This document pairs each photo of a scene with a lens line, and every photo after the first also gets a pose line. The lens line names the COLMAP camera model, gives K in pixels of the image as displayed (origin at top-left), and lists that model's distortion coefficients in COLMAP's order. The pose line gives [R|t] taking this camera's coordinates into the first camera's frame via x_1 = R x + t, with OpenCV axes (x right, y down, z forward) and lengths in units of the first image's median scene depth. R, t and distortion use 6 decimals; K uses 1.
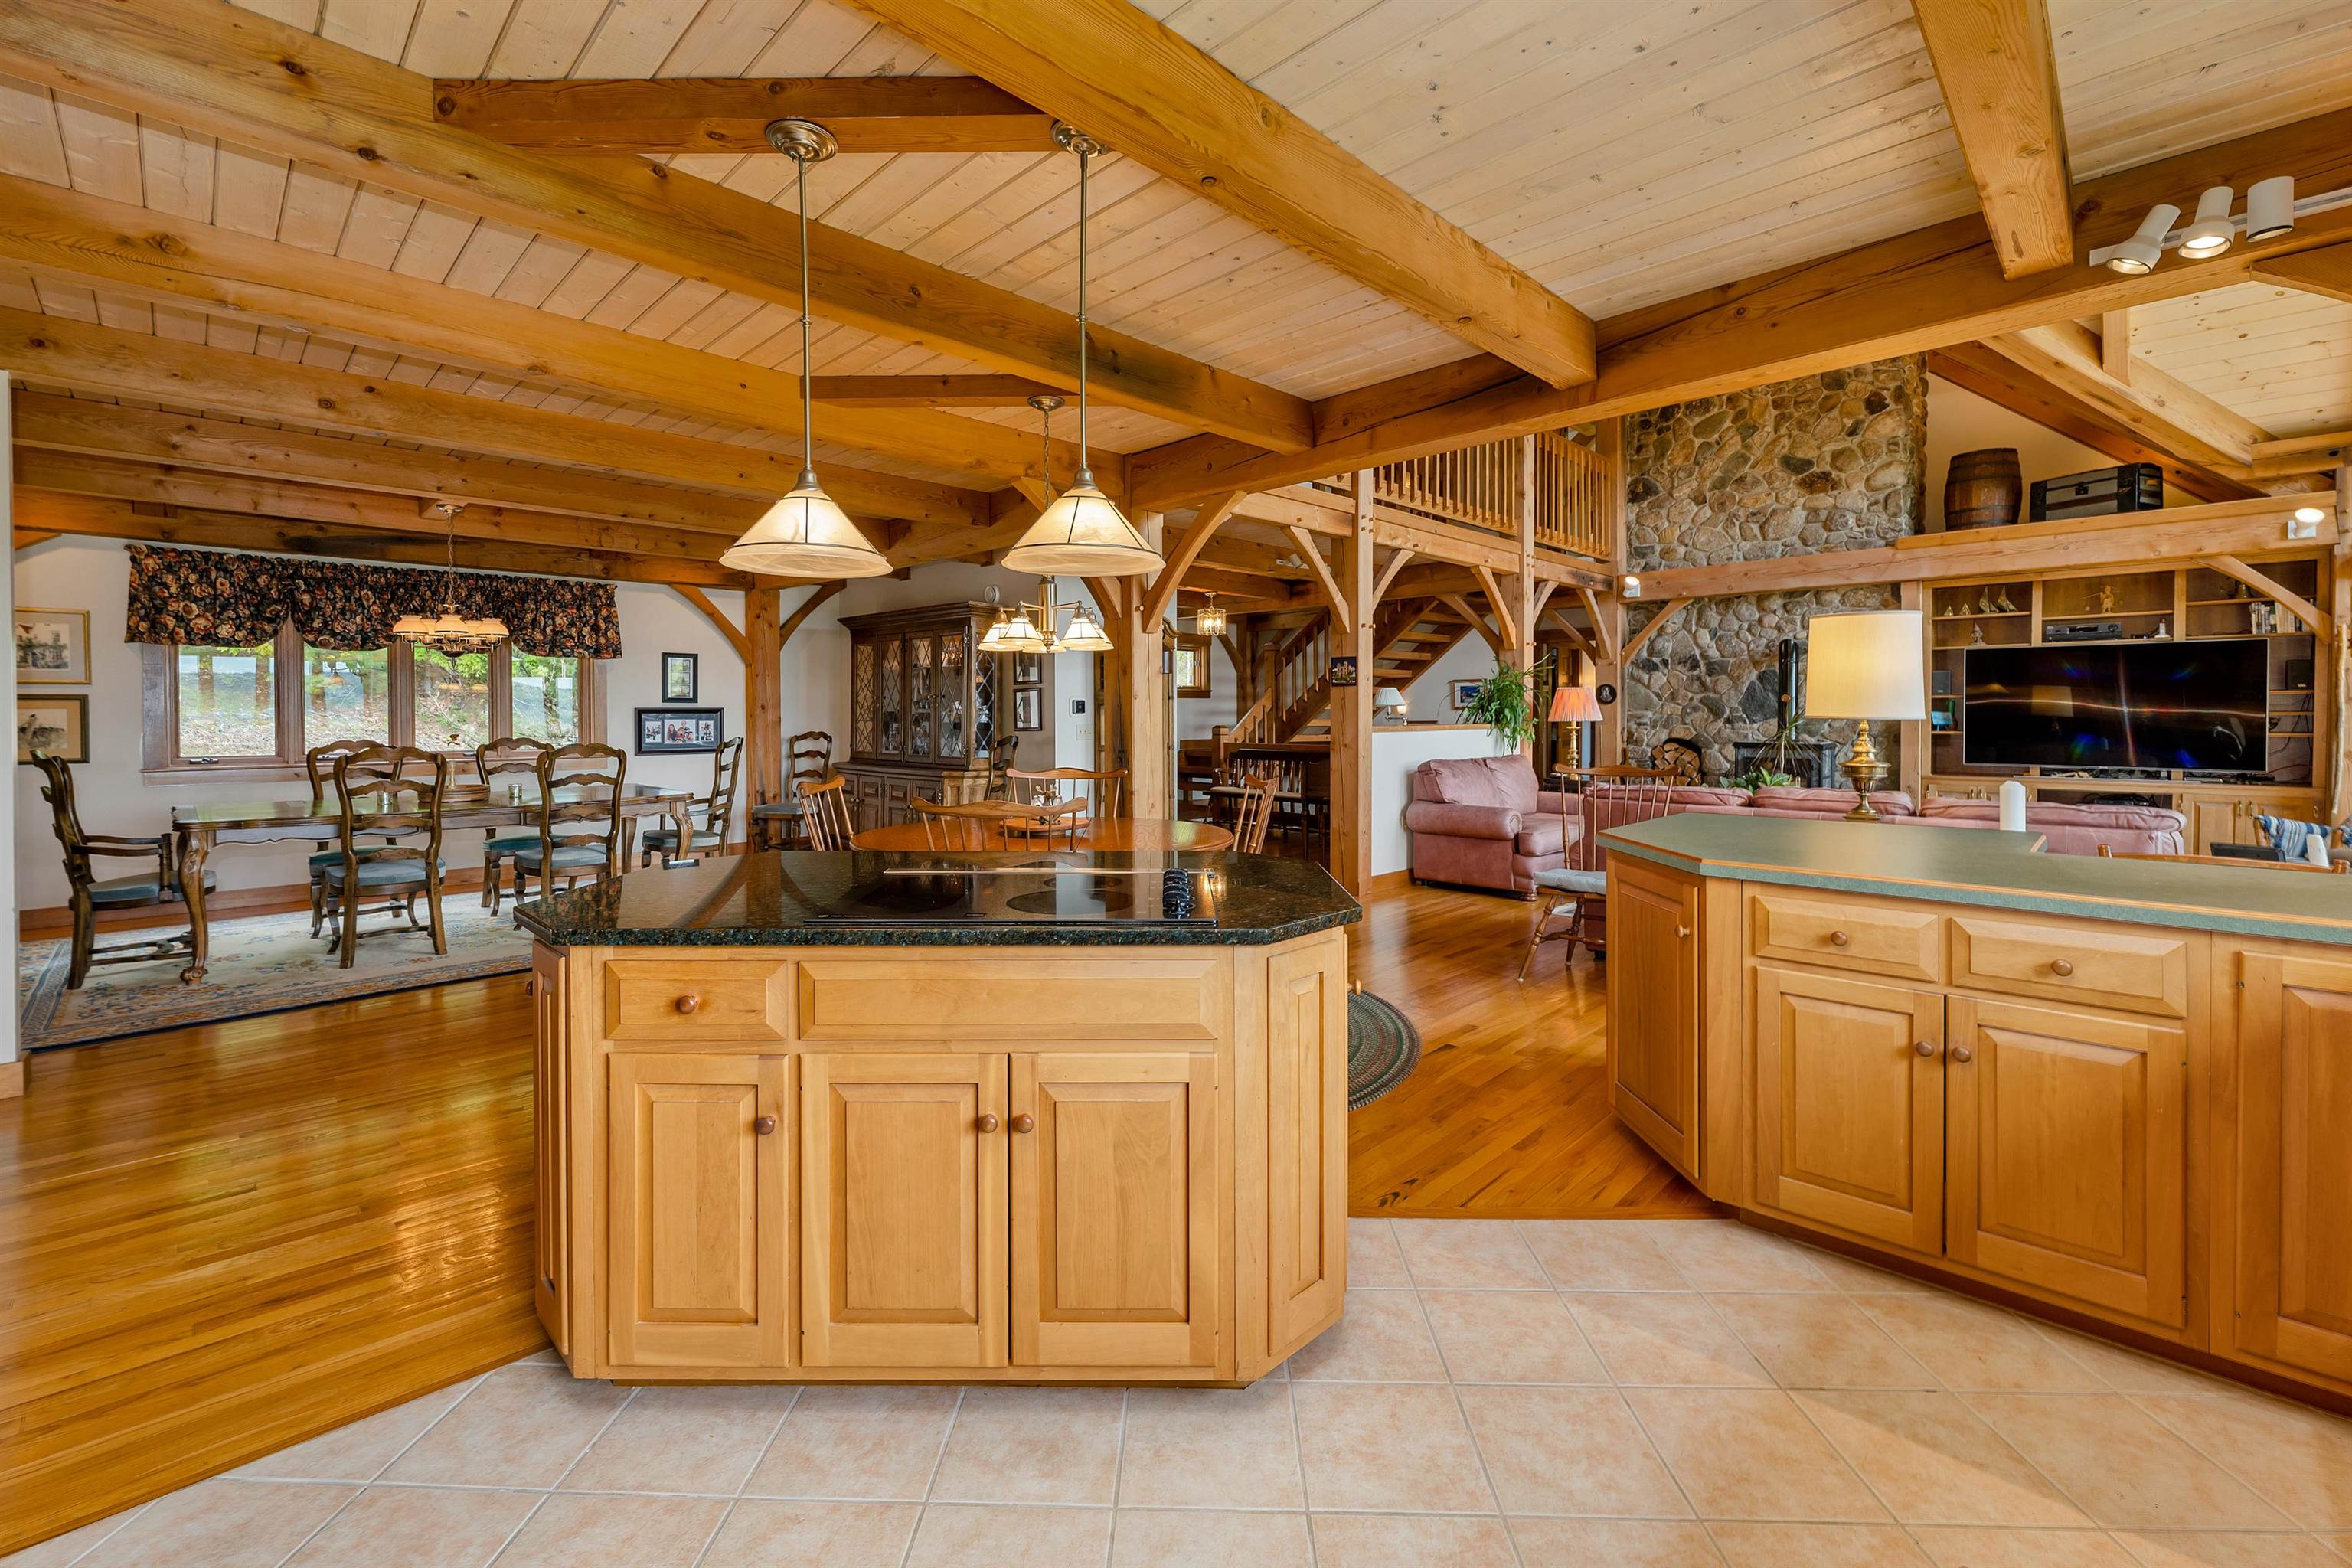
lens RADIAL K [[985.3, 0, 1176.0], [0, 985.3, 726.1], [0, 0, 1]] dist [0.001299, 0.000575]
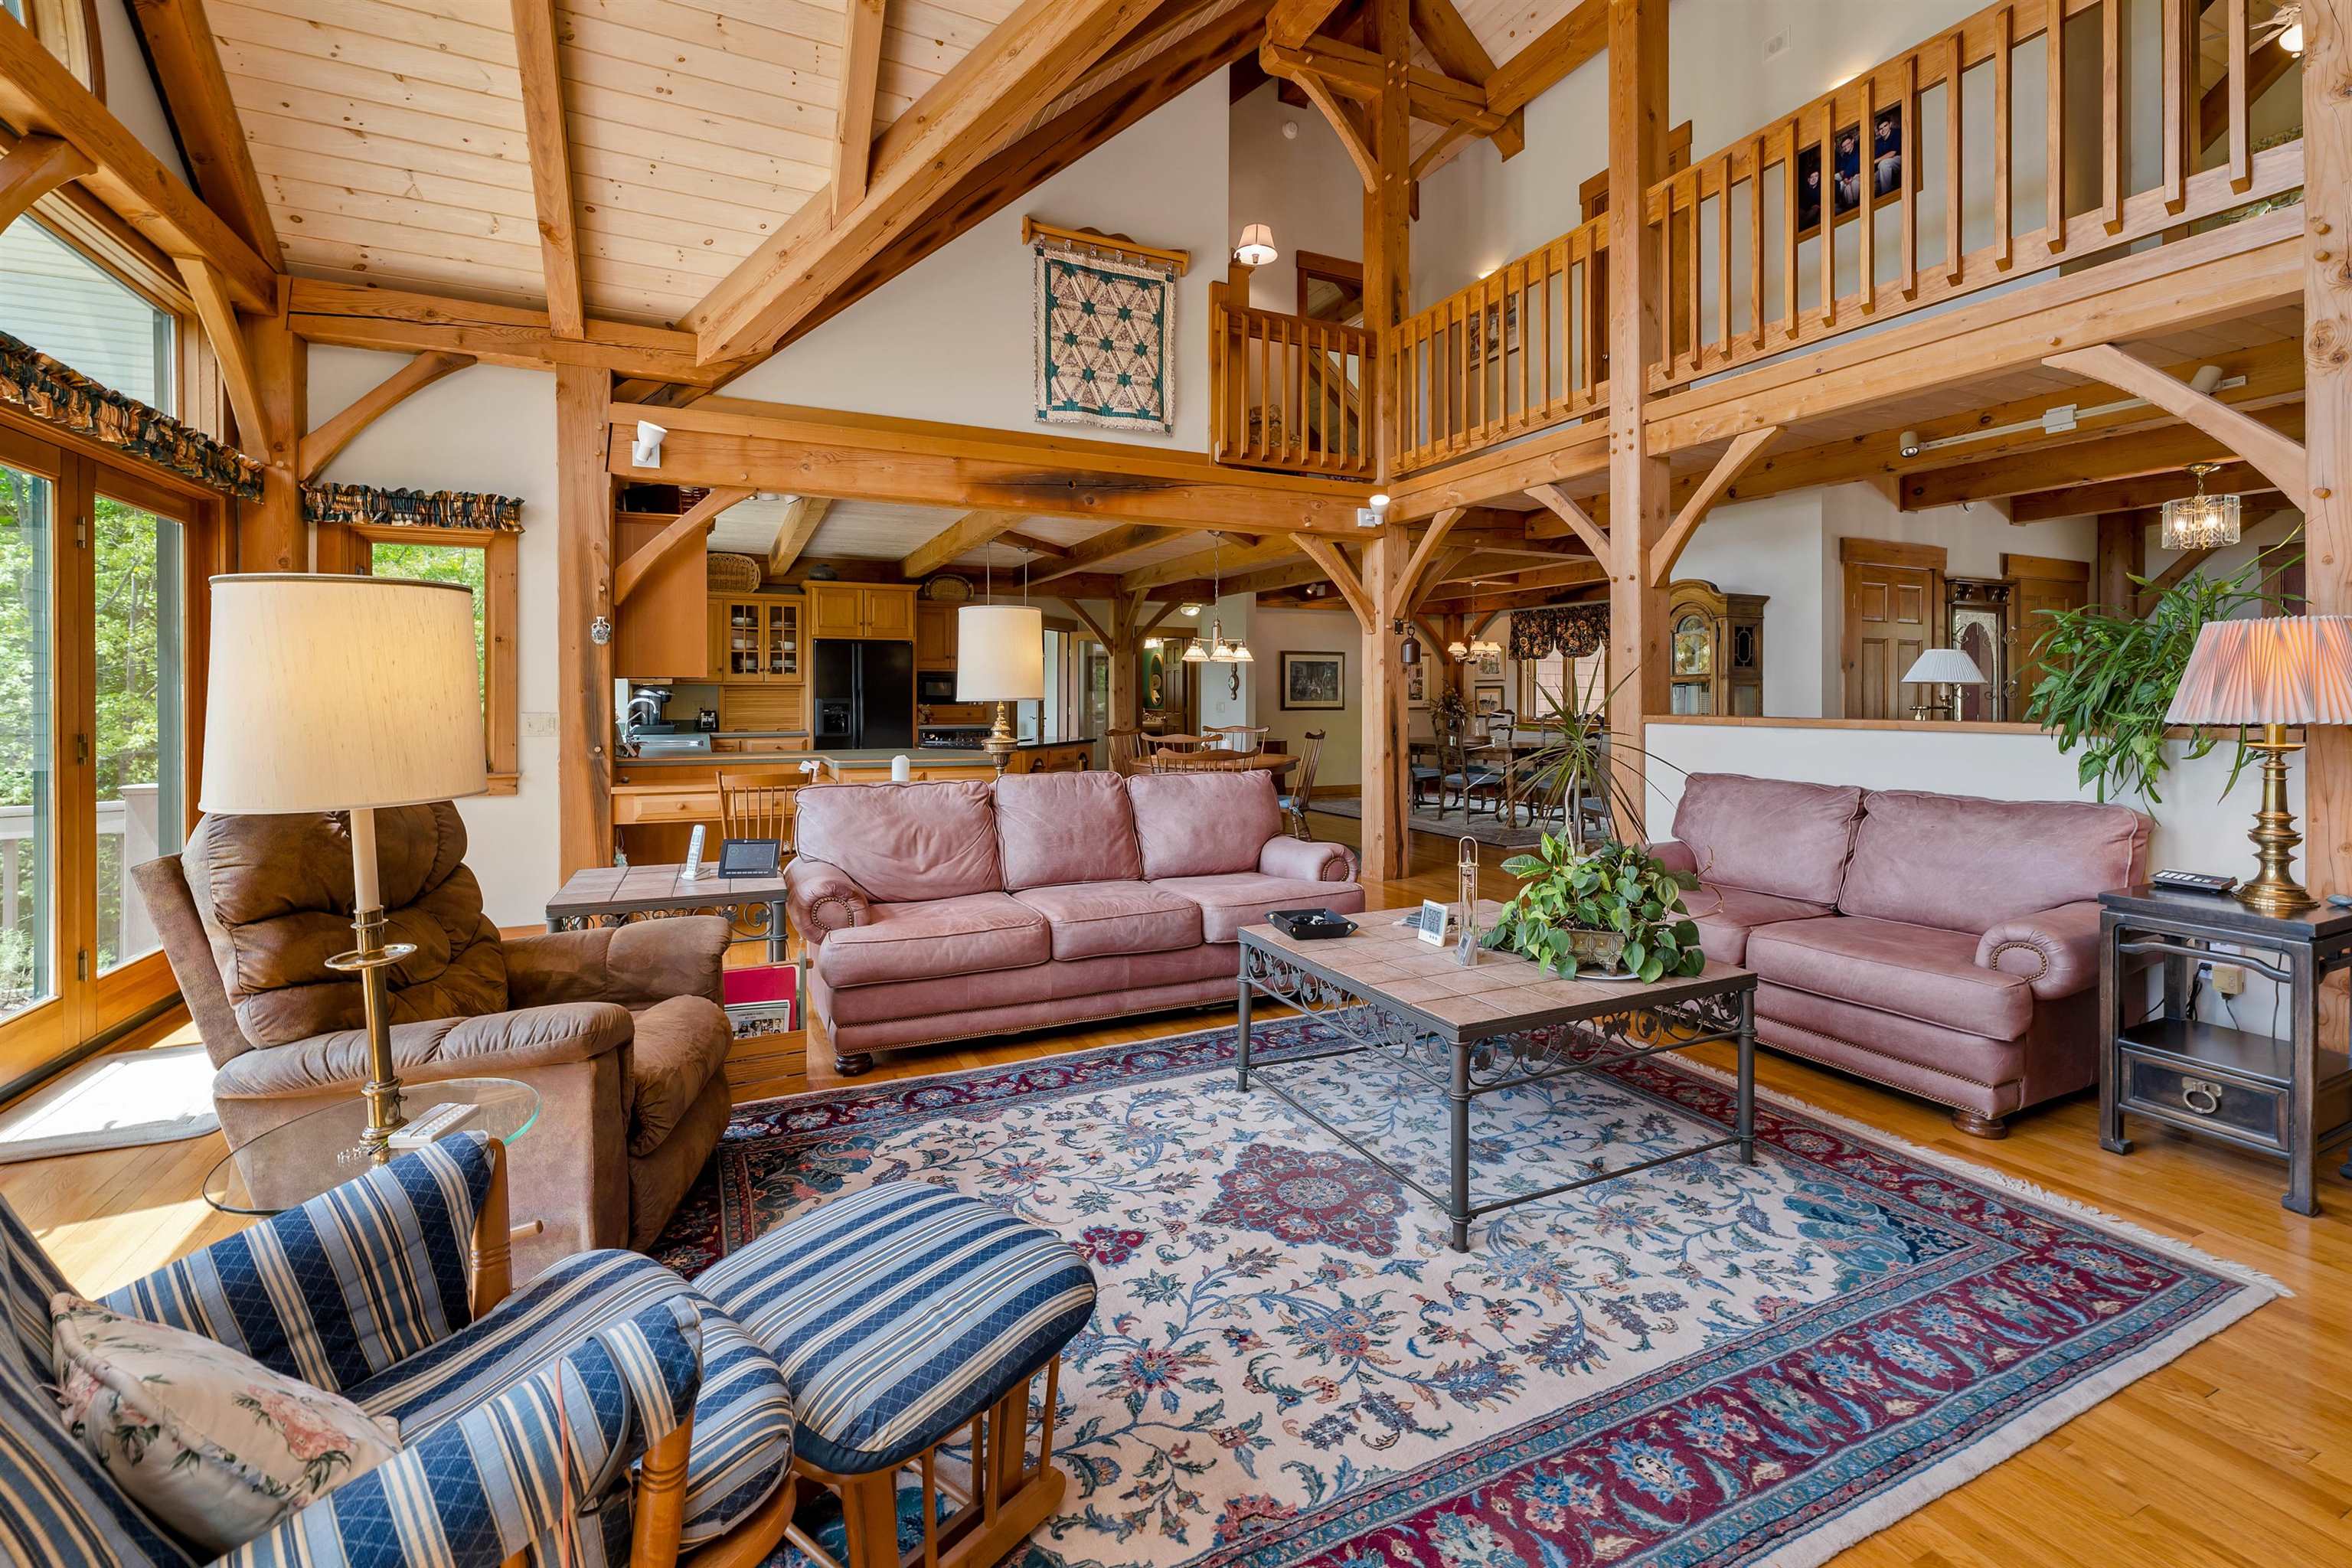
lens RADIAL K [[993.1, 0, 1158.8], [0, 993.1, 692.0], [0, 0, 1]] dist [0.001493, 0.000024]
pose [[-0.357570, -0.002183, -0.933884, 0.787886], [-0.013968, 0.999898, 0.003011, -0.011001], [0.933782, 0.014121, -0.357564, 0.729511]]
